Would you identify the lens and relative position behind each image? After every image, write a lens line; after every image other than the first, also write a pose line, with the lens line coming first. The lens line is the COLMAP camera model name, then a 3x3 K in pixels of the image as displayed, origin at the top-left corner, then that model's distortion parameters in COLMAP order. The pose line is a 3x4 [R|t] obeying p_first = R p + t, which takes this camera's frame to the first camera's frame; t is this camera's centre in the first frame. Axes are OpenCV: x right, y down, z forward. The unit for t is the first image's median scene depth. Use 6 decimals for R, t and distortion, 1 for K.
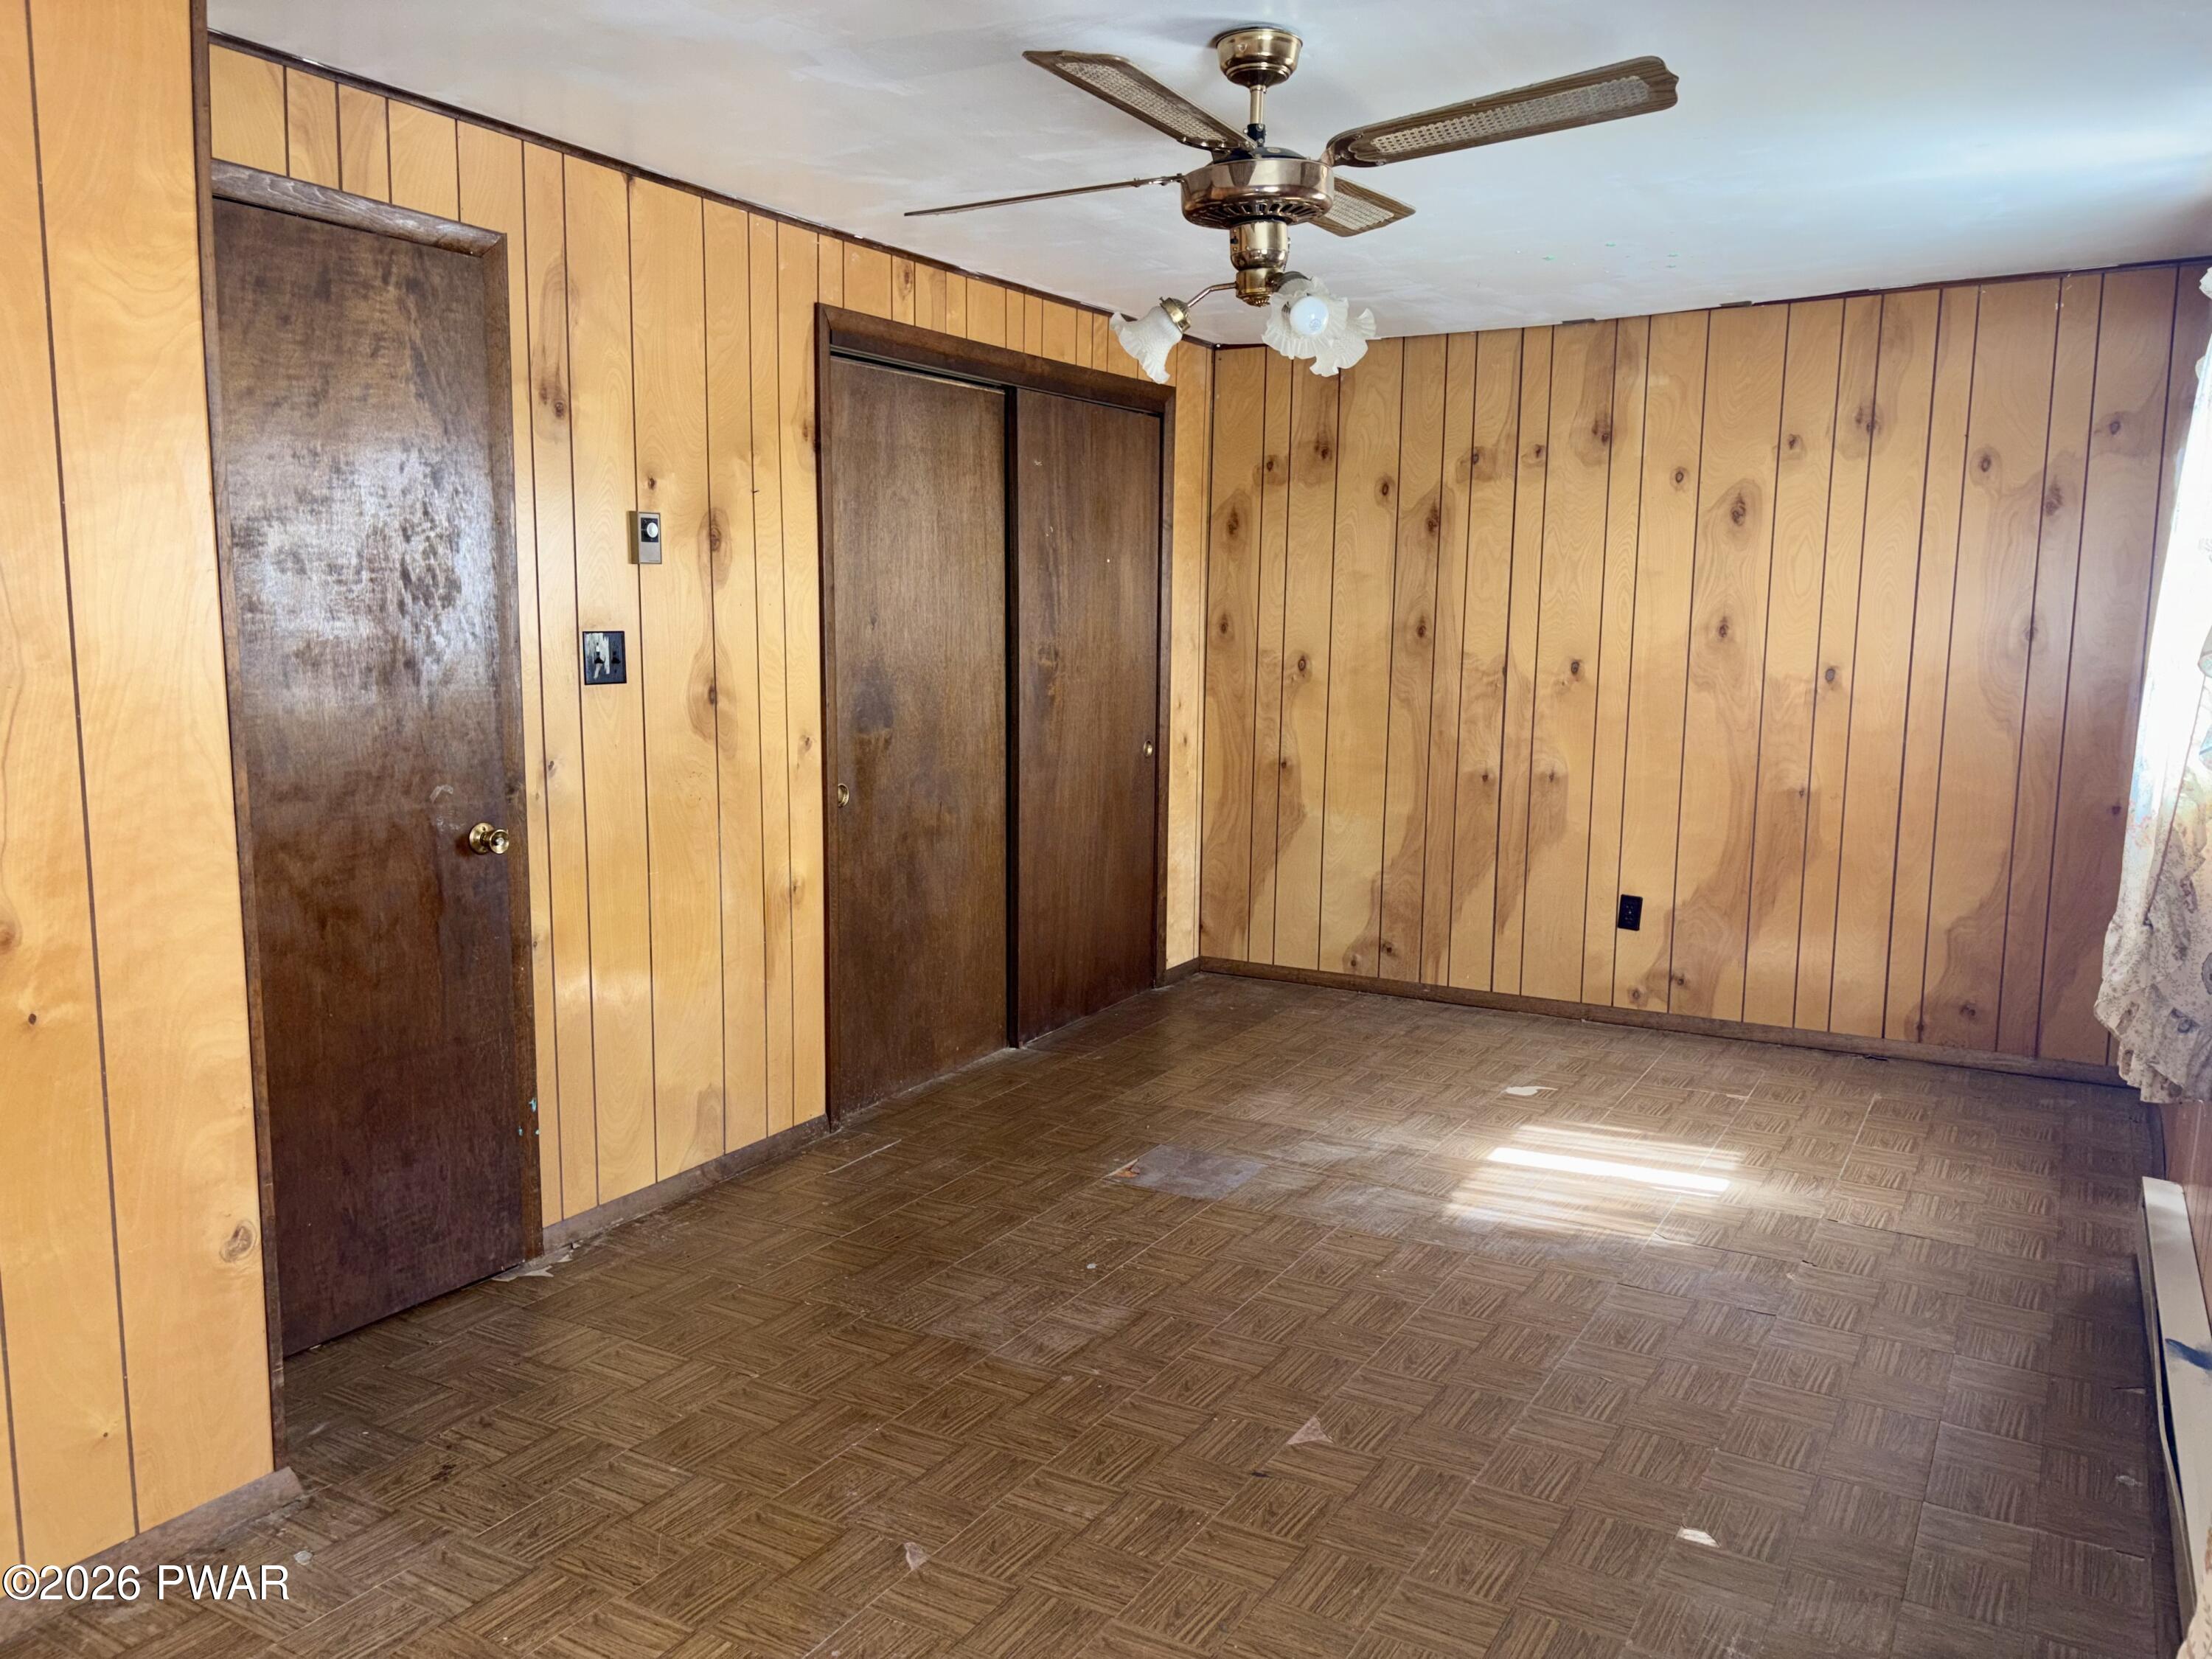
lens RADIAL K [[1676.0, 0, 1105.9], [0, 1676.0, 831.7], [0, 0, 1]] dist [0.058852, -0.055635]
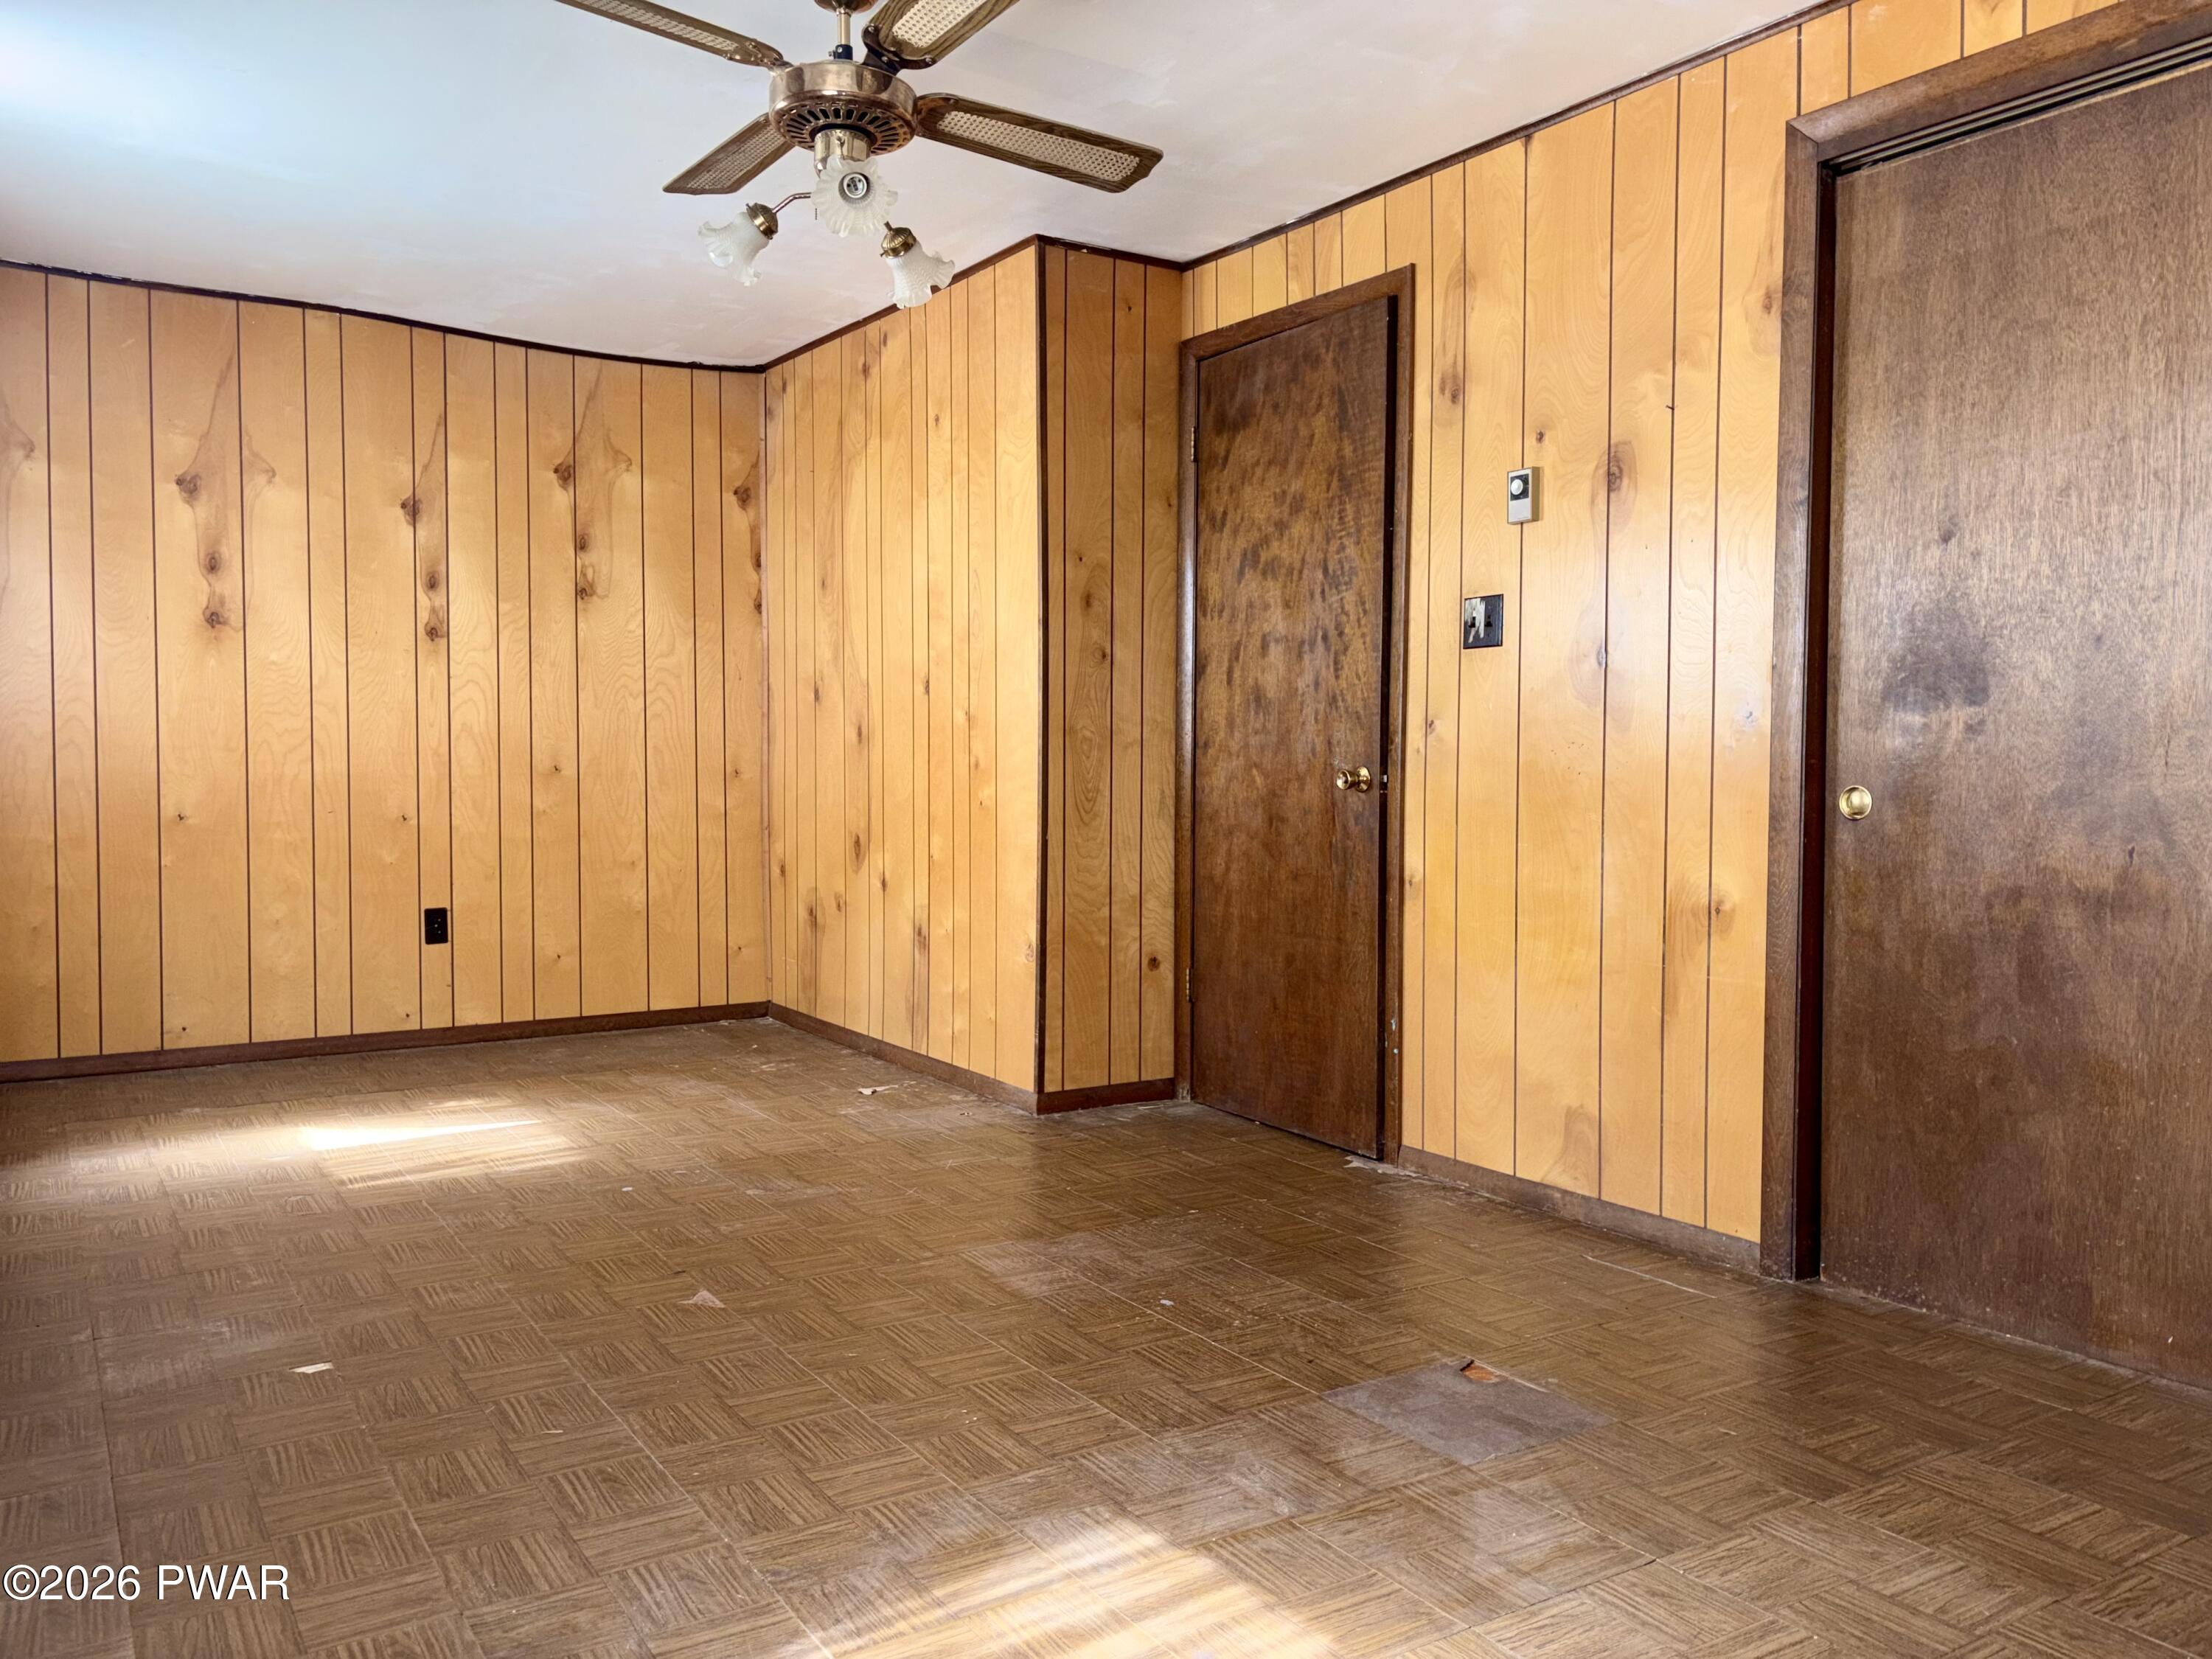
lens RADIAL K [[1676.0, 0, 1082.1], [0, 1676.0, 815.3], [0, 0, 1]] dist [0.058852, -0.055635]
pose [[-0.461732, 0.018315, -0.886830, 0.586428], [-0.125520, 0.988377, 0.085765, -0.035903], [0.878094, 0.150915, -0.454066, 1.028489]]
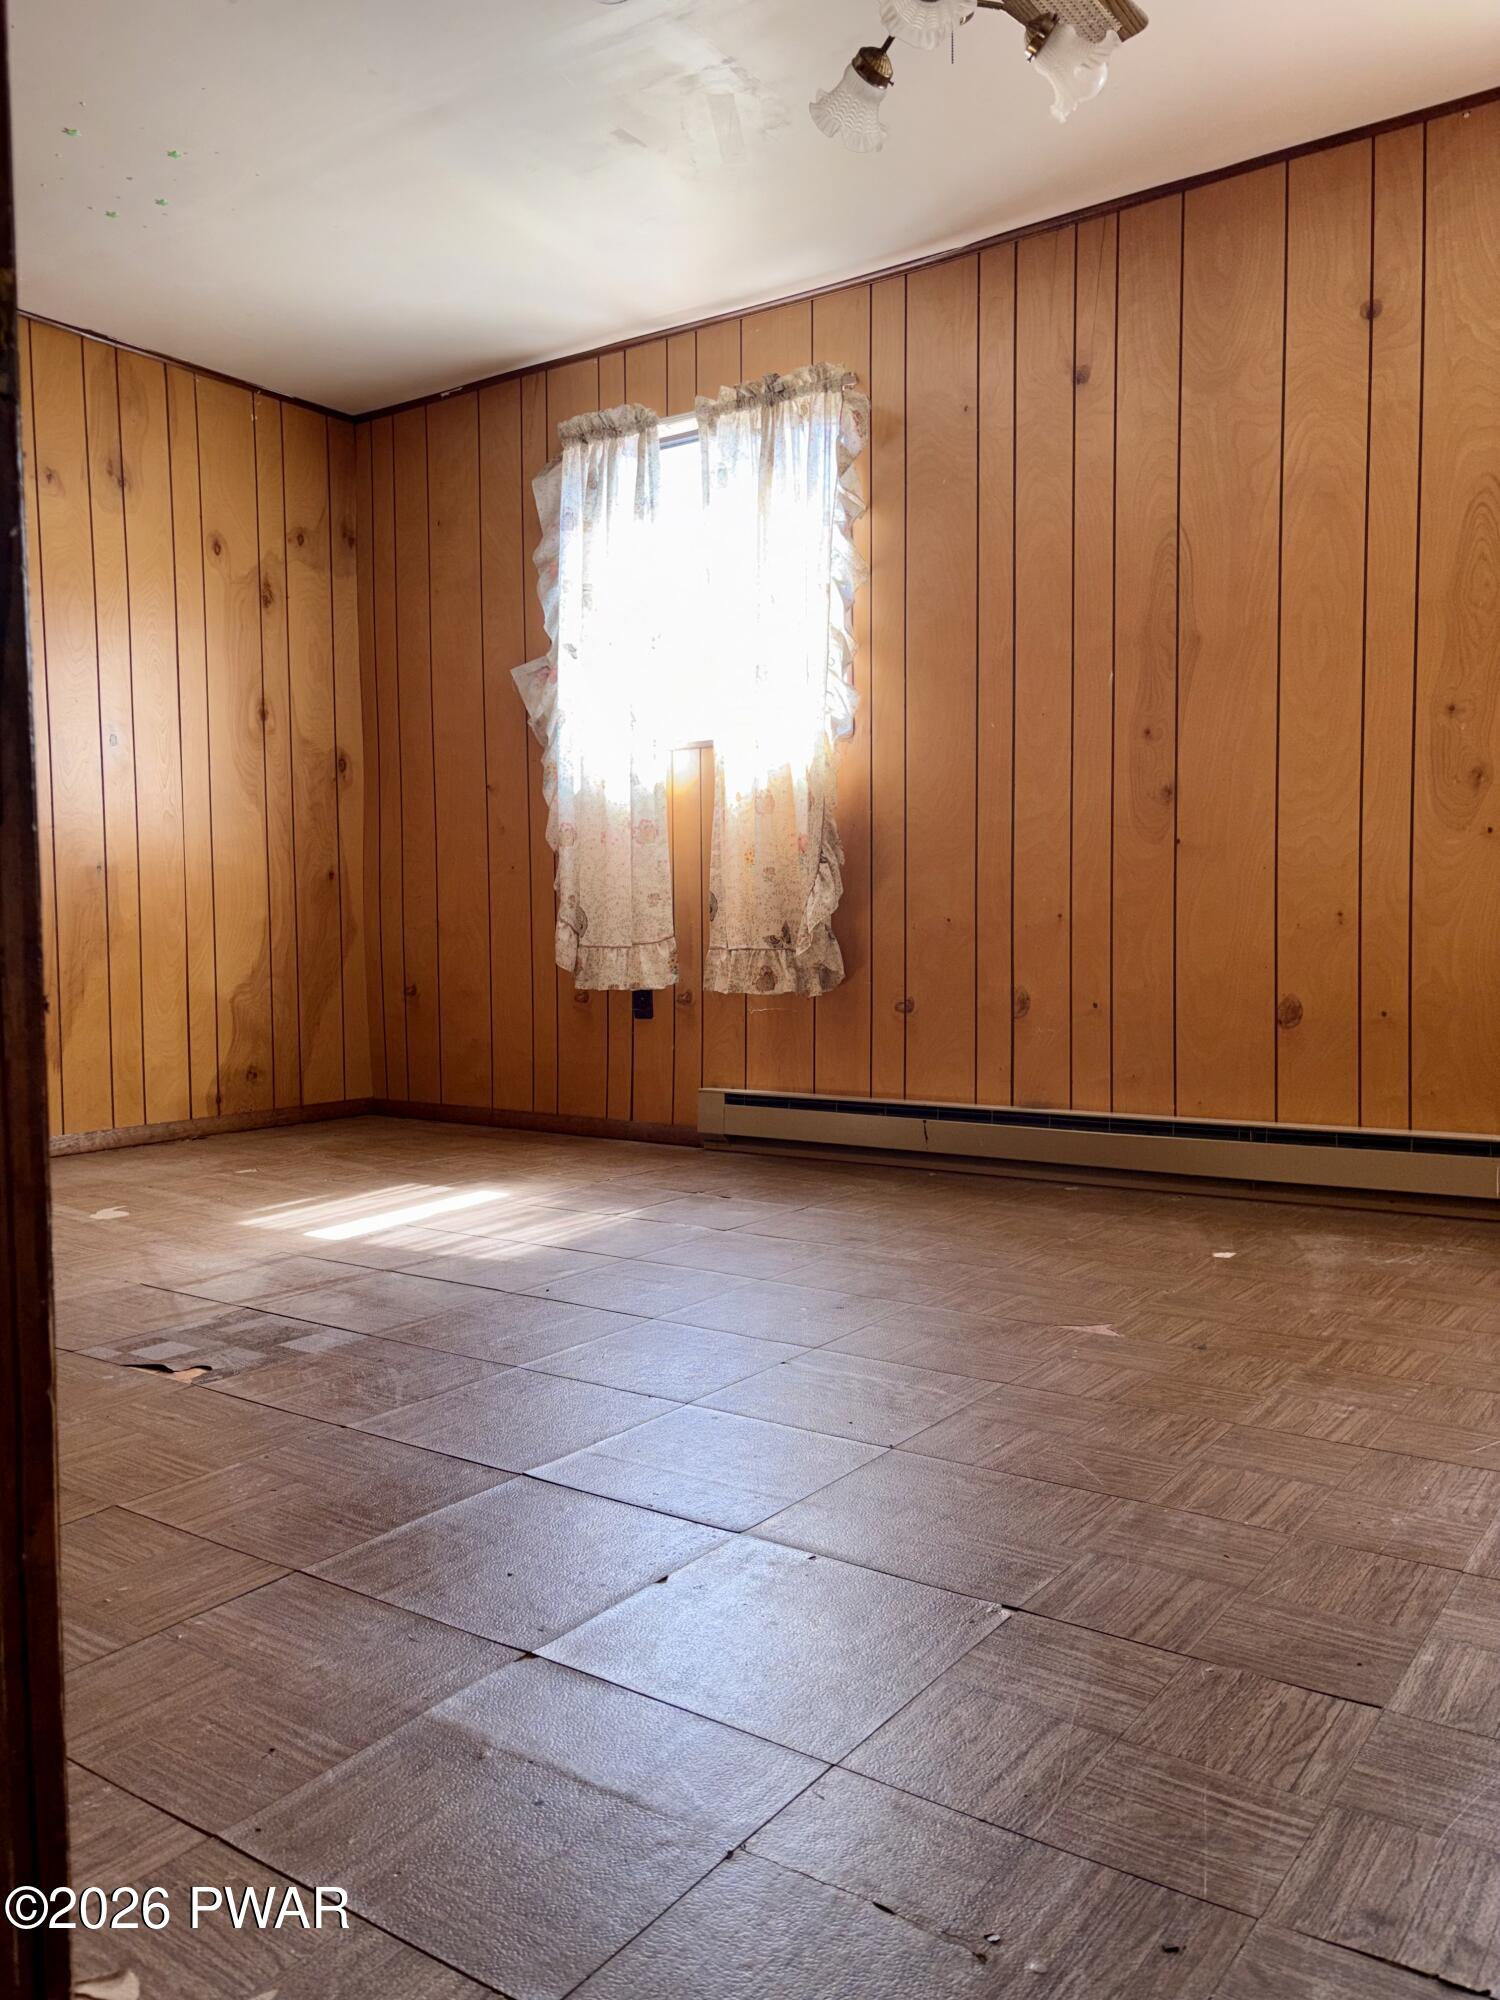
lens RADIAL K [[1515.4, 0, 742.5], [0, 1515.4, 994.2], [0, 0, 1]] dist [0.058852, -0.055635]
pose [[0.094751, -0.046706, 0.994405, -0.440761], [0.144312, 0.988992, 0.032701, 0.078804], [-0.984986, 0.140406, 0.100448, 0.679424]]
